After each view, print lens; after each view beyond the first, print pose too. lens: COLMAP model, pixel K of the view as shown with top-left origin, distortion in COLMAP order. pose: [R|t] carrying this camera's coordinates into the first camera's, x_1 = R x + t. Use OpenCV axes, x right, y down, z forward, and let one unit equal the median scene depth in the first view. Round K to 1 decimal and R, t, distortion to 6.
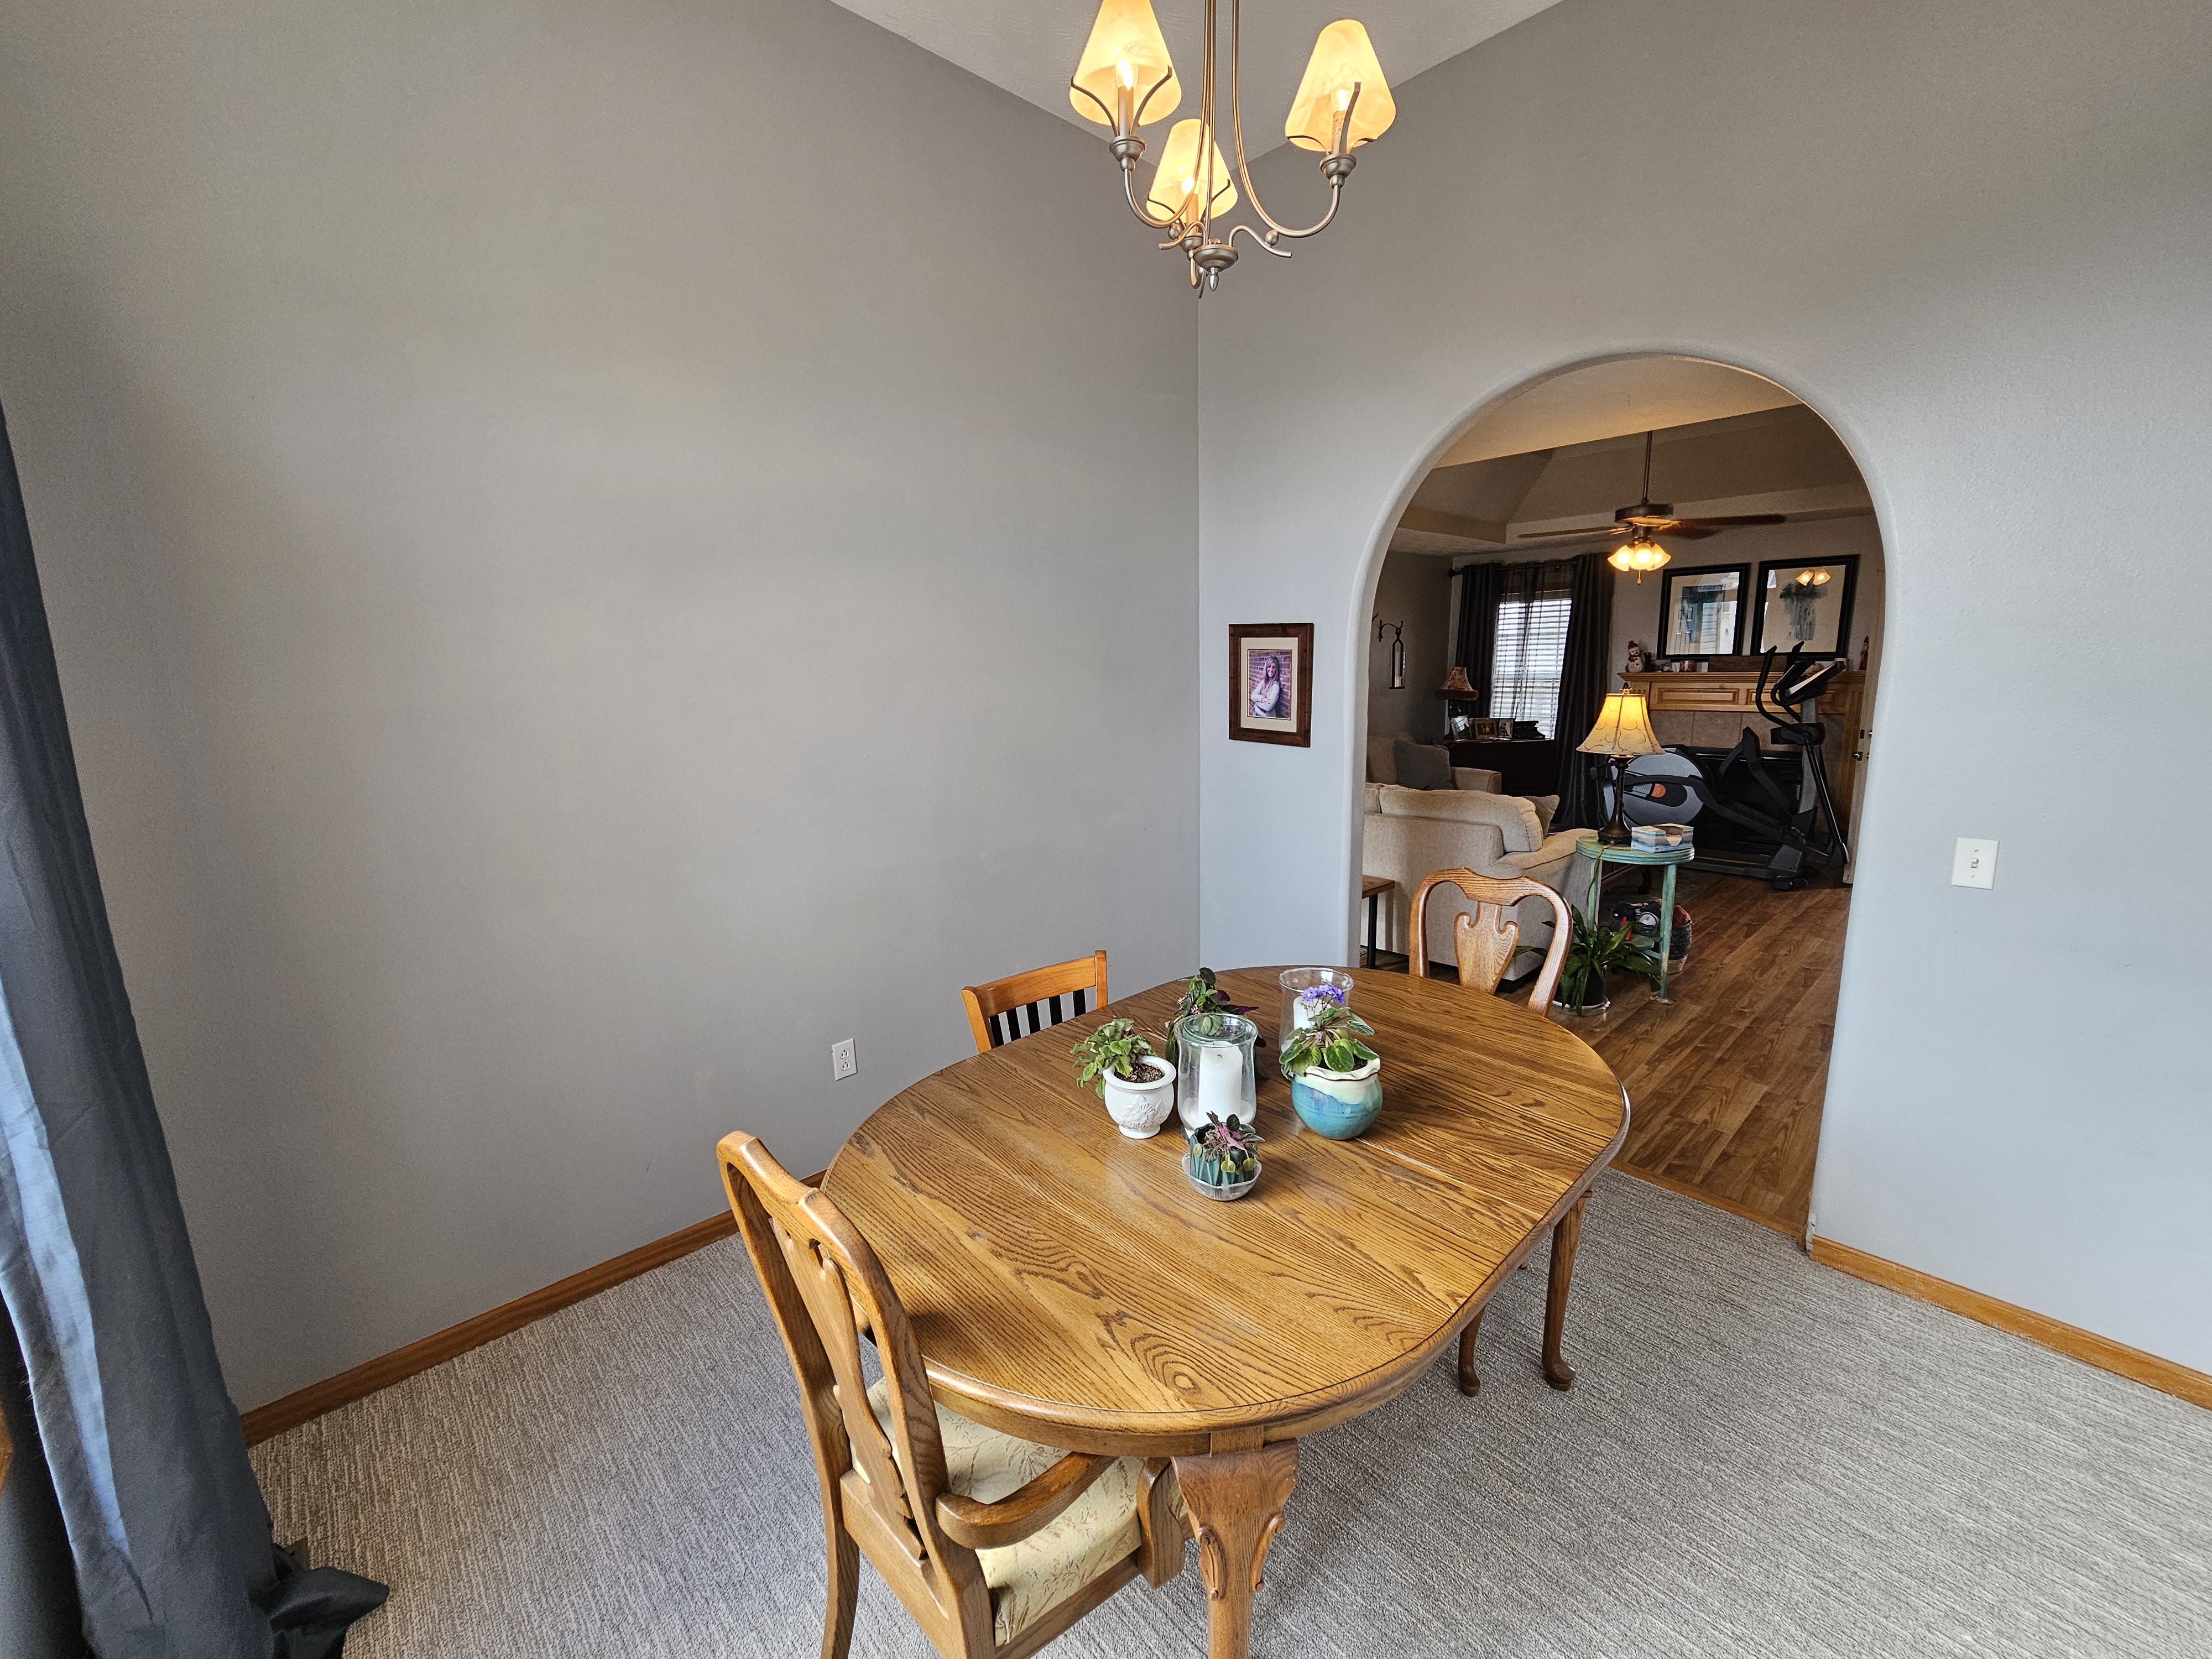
lens RADIAL K [[896.4, 0, 1111.4], [0, 896.4, 821.1], [0, 0, 1]] dist [0.000487, -0.000291]
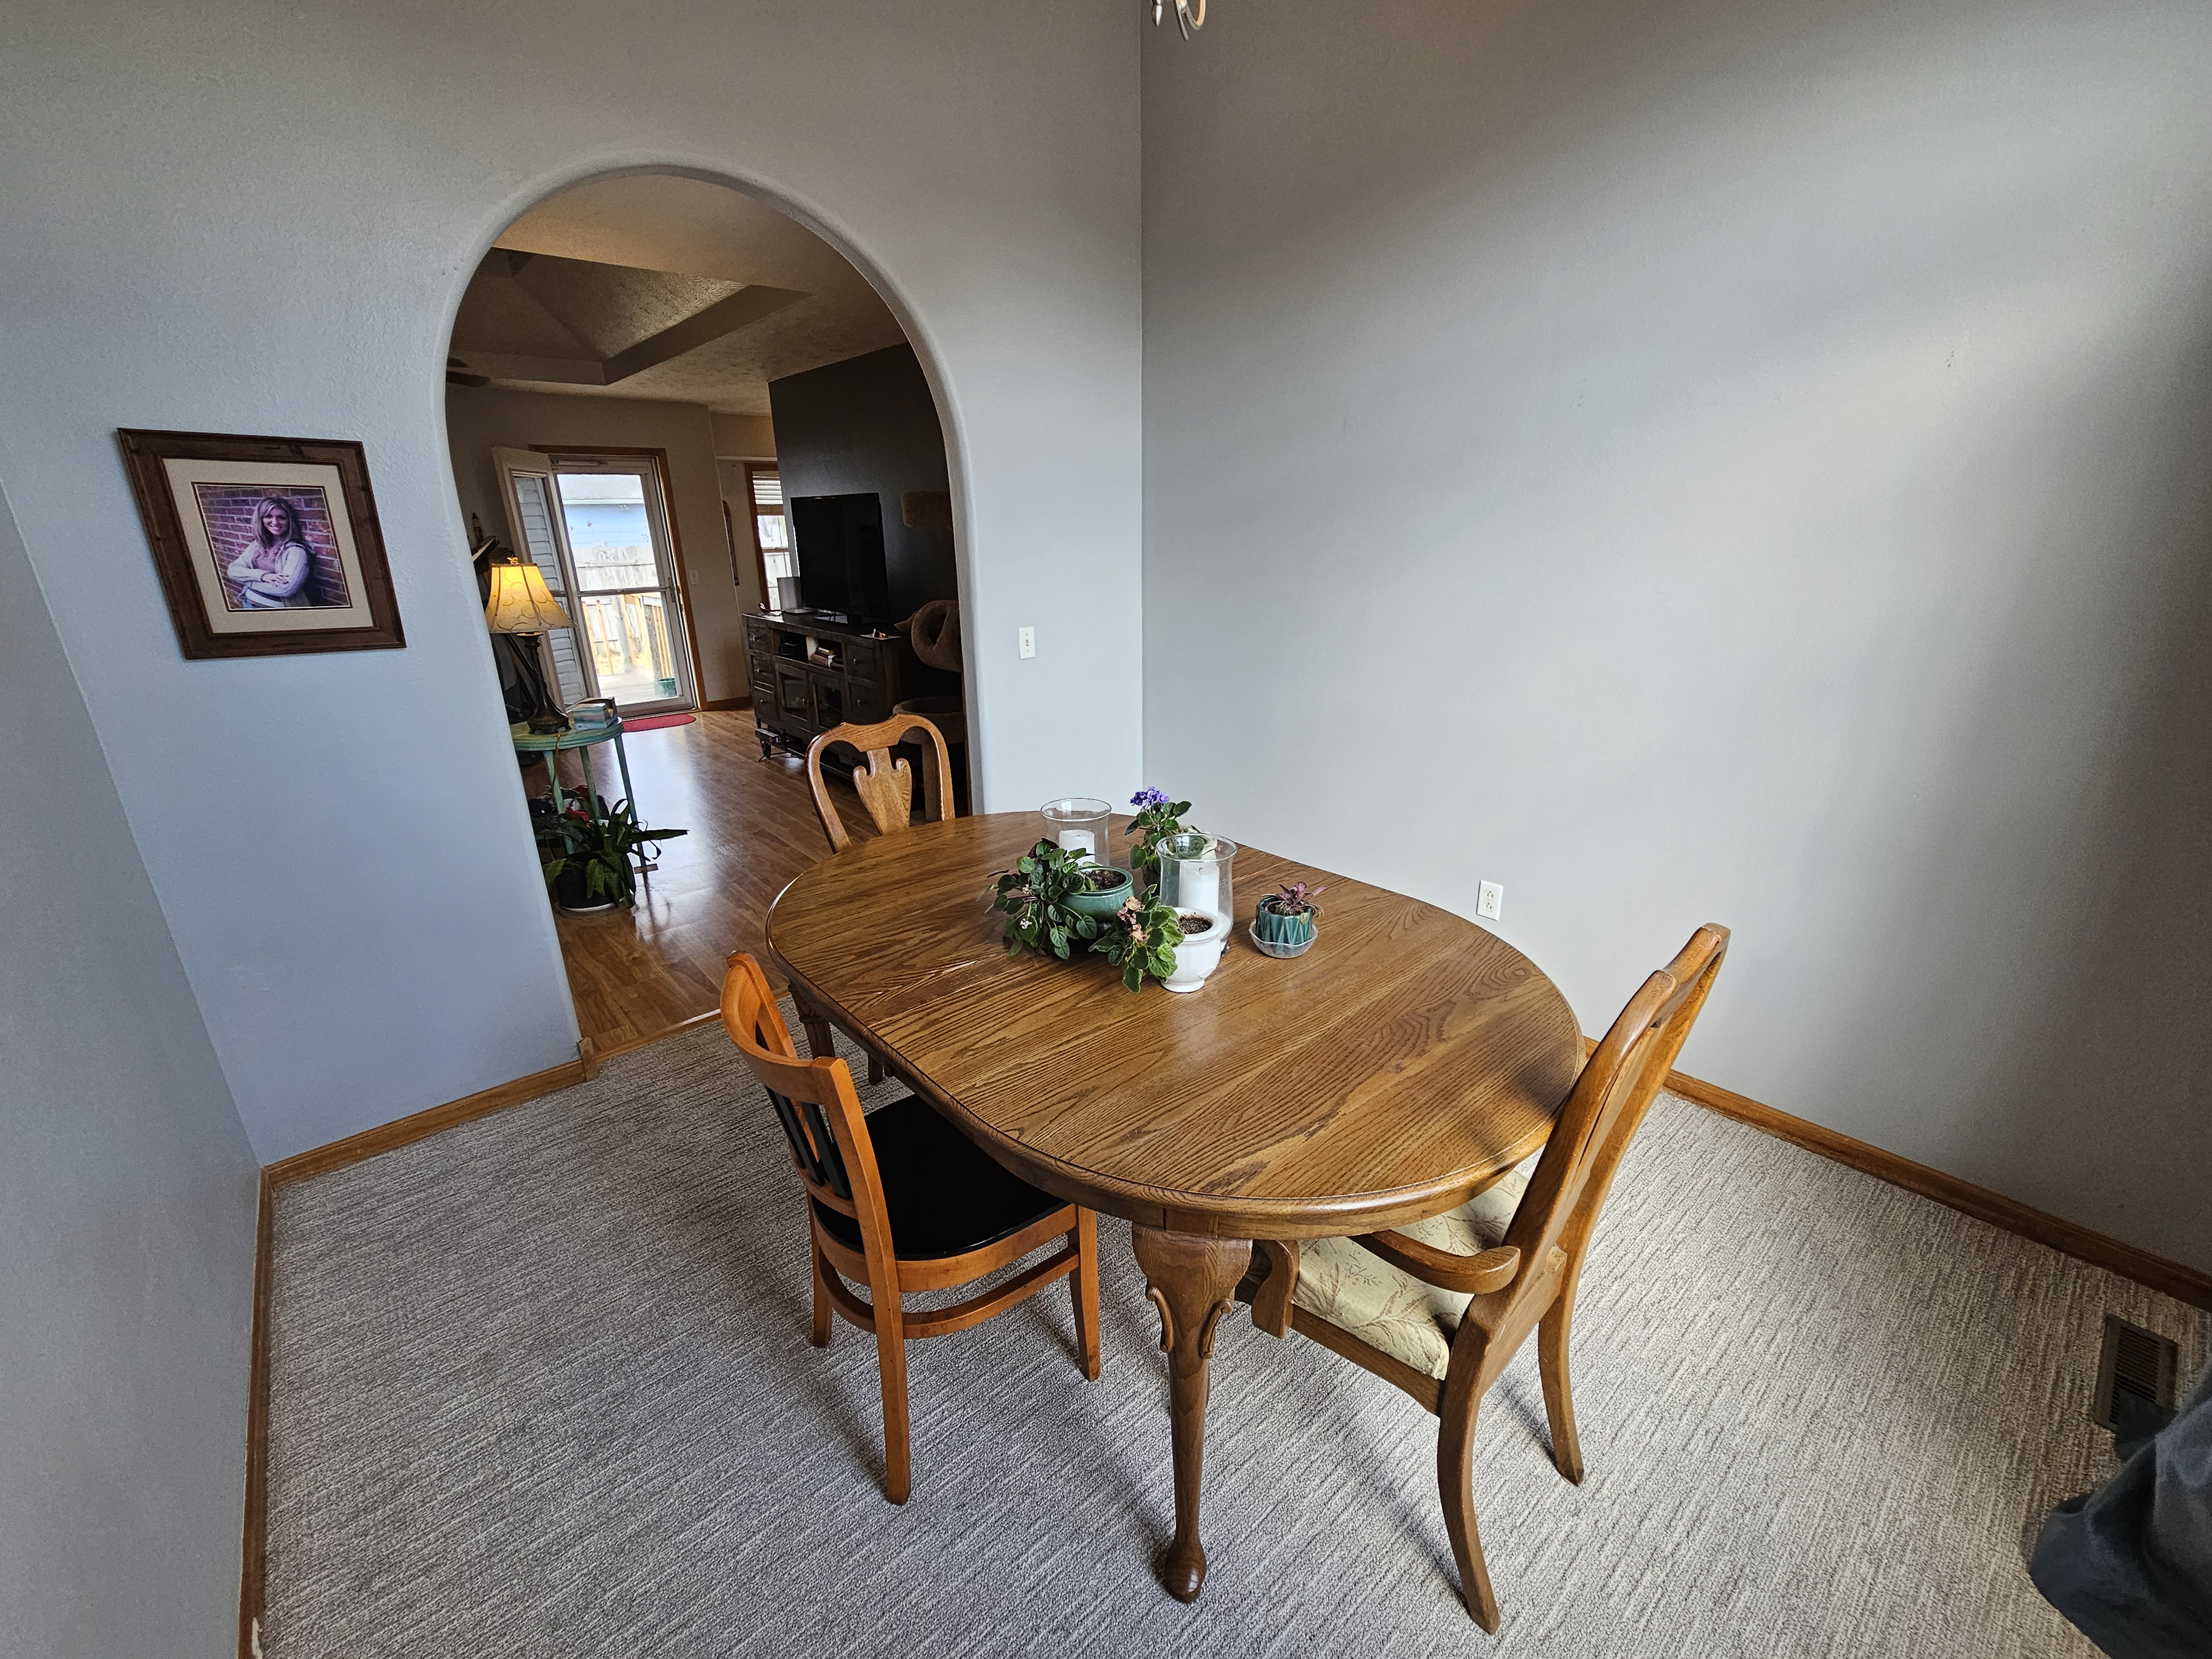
lens RADIAL K [[913.4, 0, 1110.7], [0, 913.4, 812.6], [0, 0, 1]] dist [-0.001300, -0.000290]
pose [[0.034825, -0.285353, 0.957789, -0.413950], [0.195059, 0.941880, 0.273521, -0.051179], [-0.980173, 0.177300, 0.088462, 0.470464]]
